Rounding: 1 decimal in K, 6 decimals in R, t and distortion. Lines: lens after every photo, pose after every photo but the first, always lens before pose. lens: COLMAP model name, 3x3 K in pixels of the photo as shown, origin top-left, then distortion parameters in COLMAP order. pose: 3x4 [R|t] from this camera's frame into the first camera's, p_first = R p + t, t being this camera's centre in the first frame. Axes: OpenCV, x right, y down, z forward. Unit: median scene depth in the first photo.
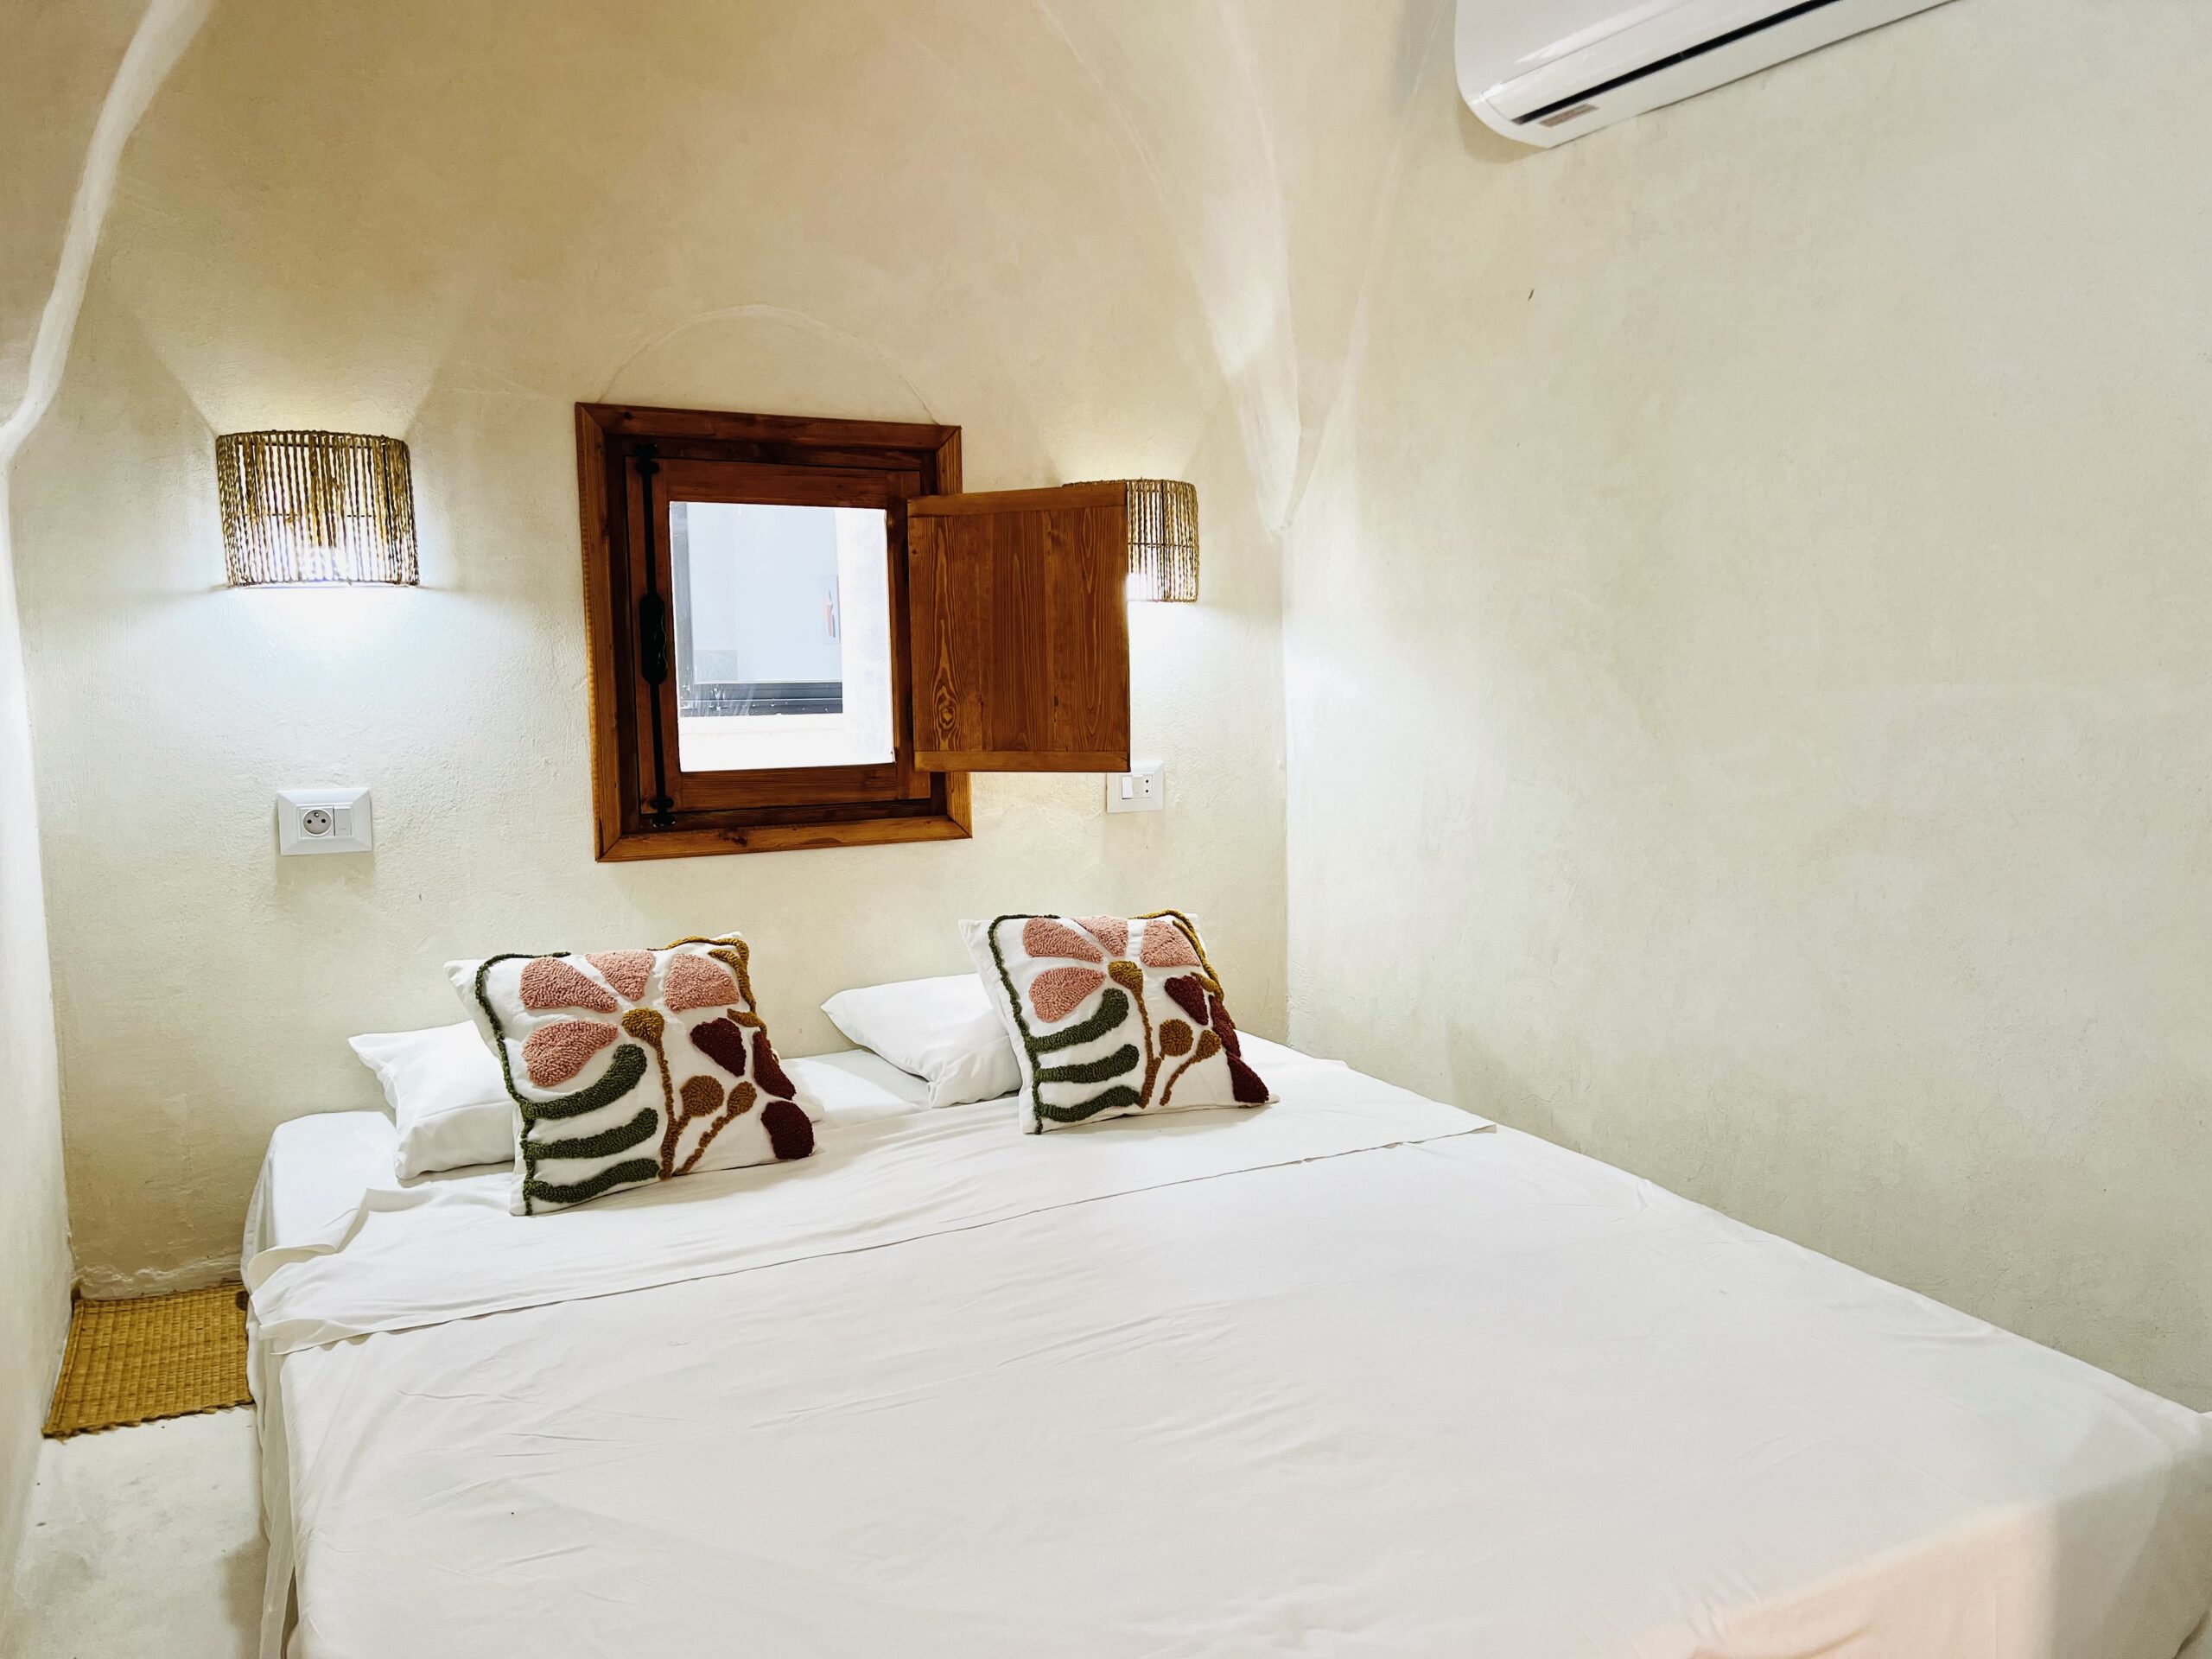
lens RADIAL K [[1626.7, 0, 1106.3], [0, 1626.7, 822.2], [0, 0, 1]] dist [0.002678, -0.021931]
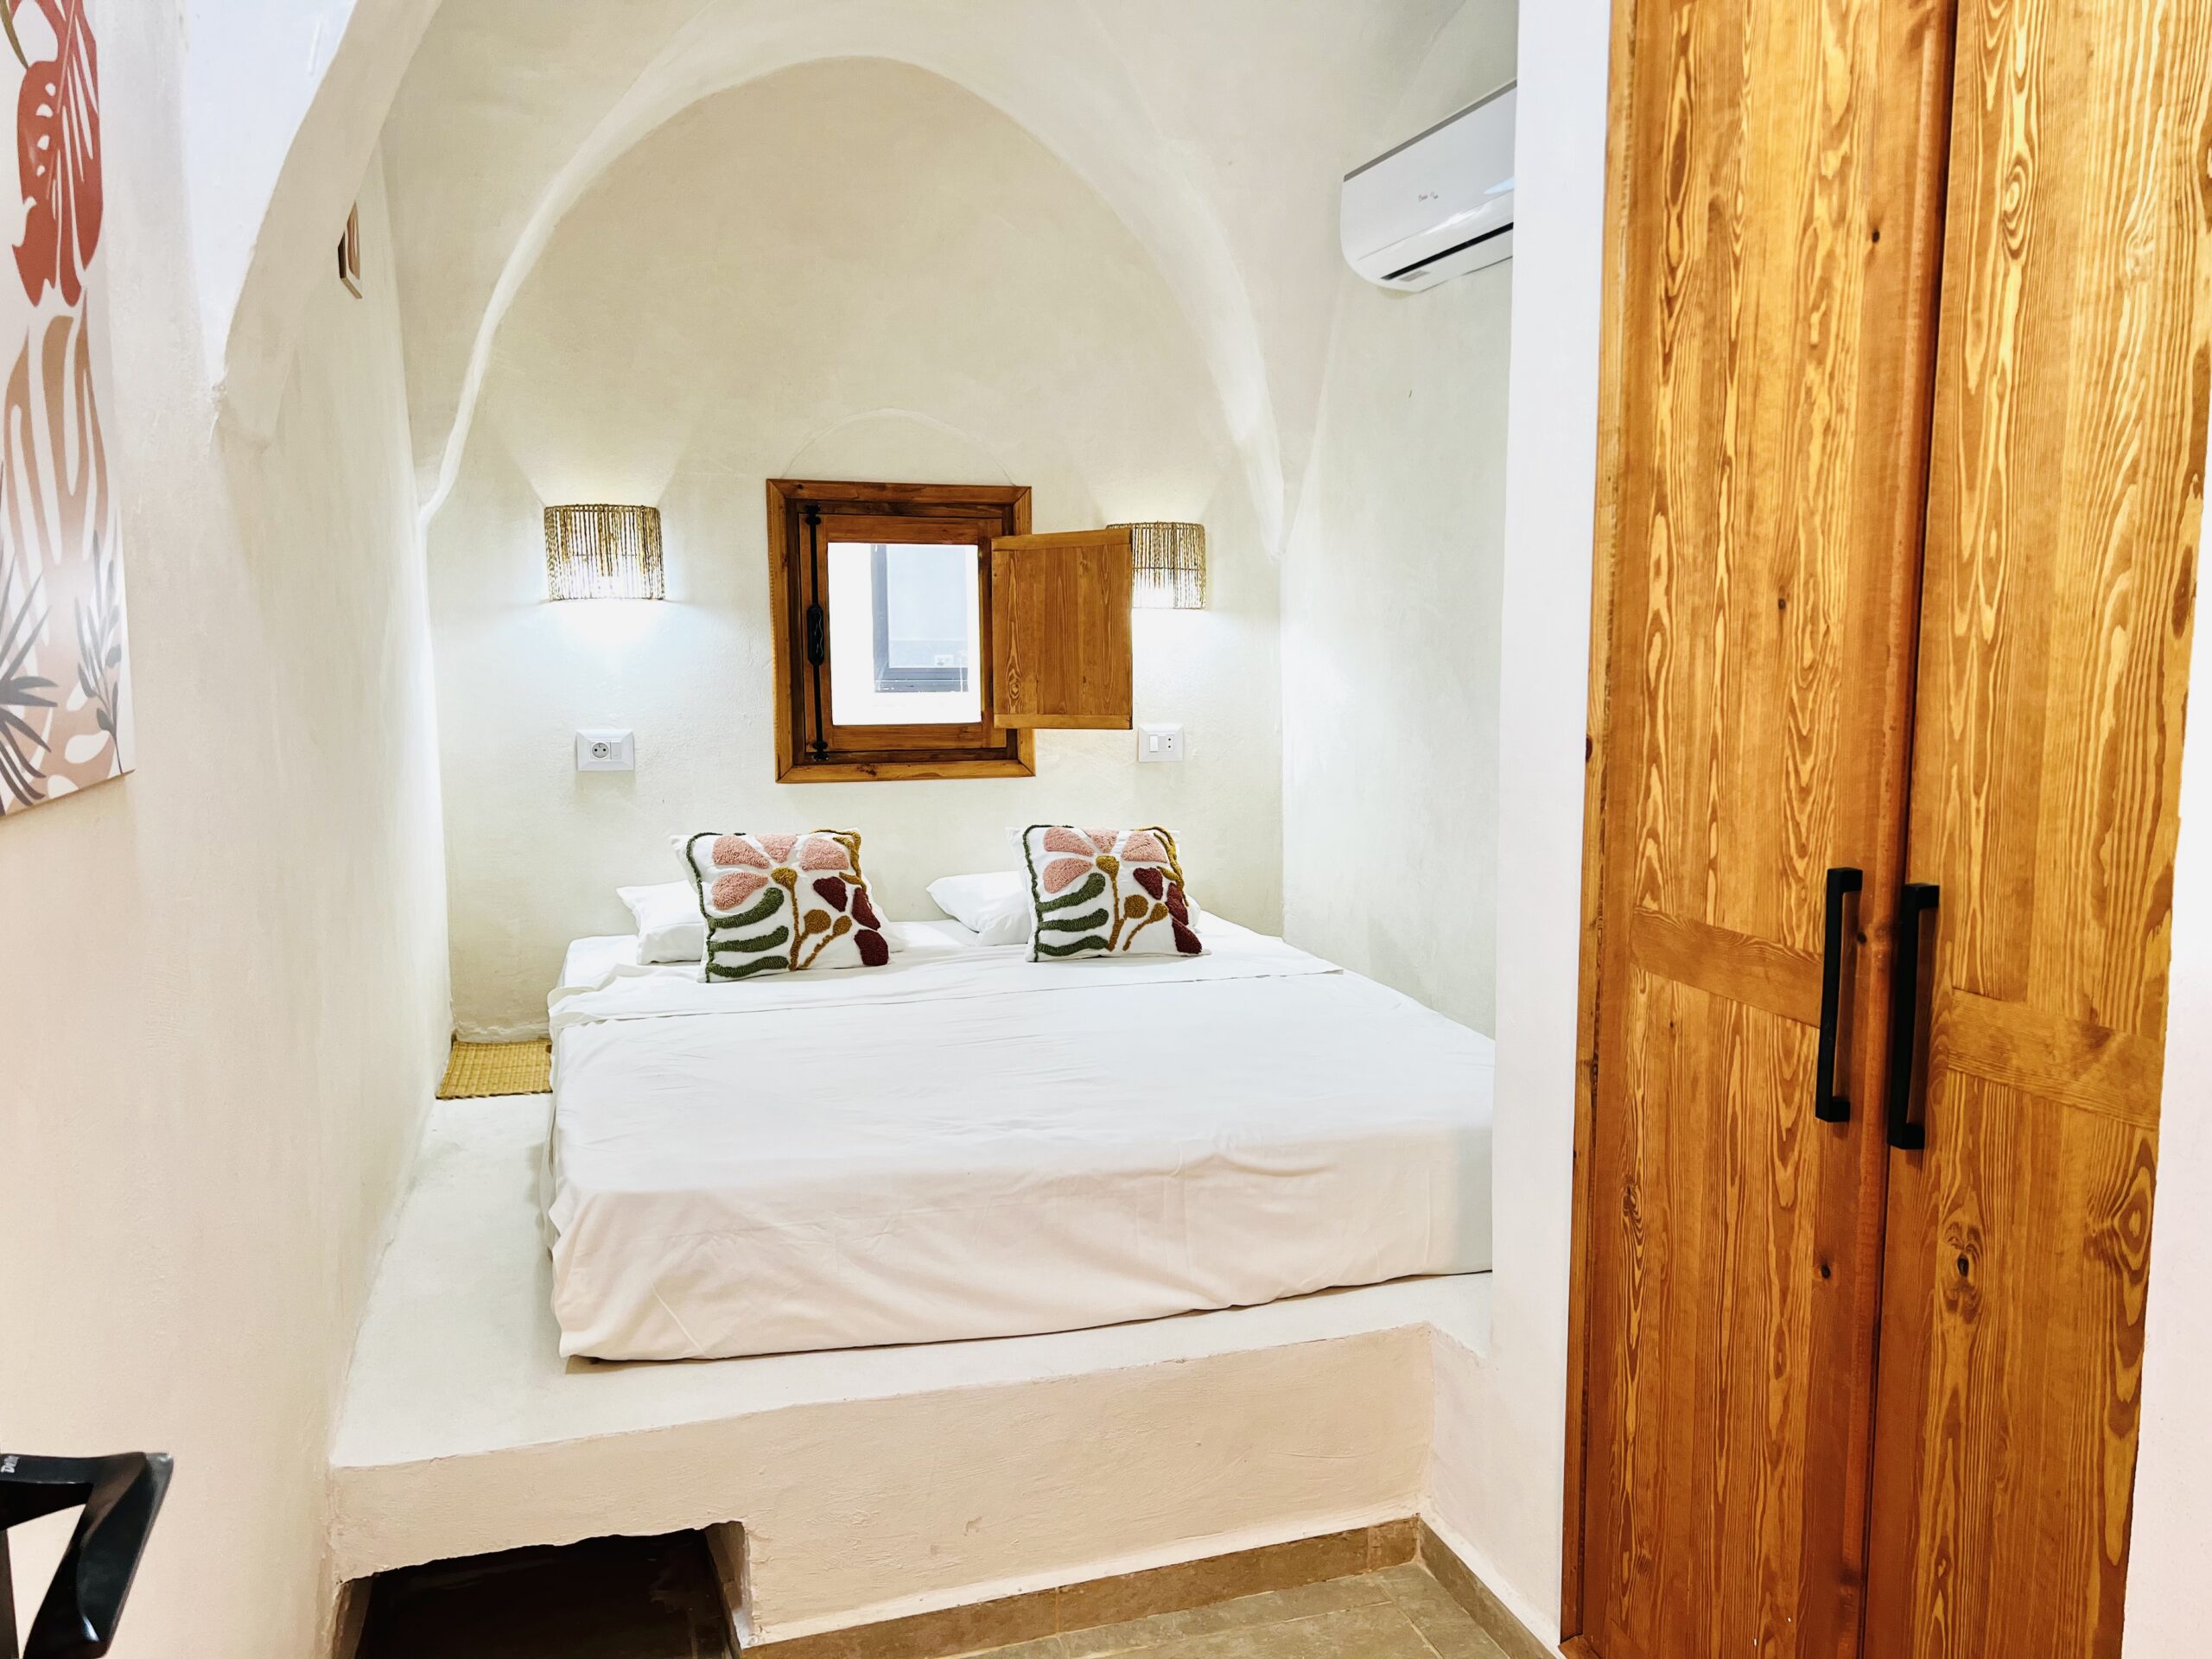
lens RADIAL K [[1626.7, 0, 1109.5], [0, 1626.7, 837.0], [0, 0, 1]] dist [0.002678, -0.021931]
pose [[0.984026, 0.027581, -0.175877, 0.275644], [-0.025443, 0.999573, 0.014398, 0.048251], [0.176199, -0.009693, 0.984307, -0.459119]]
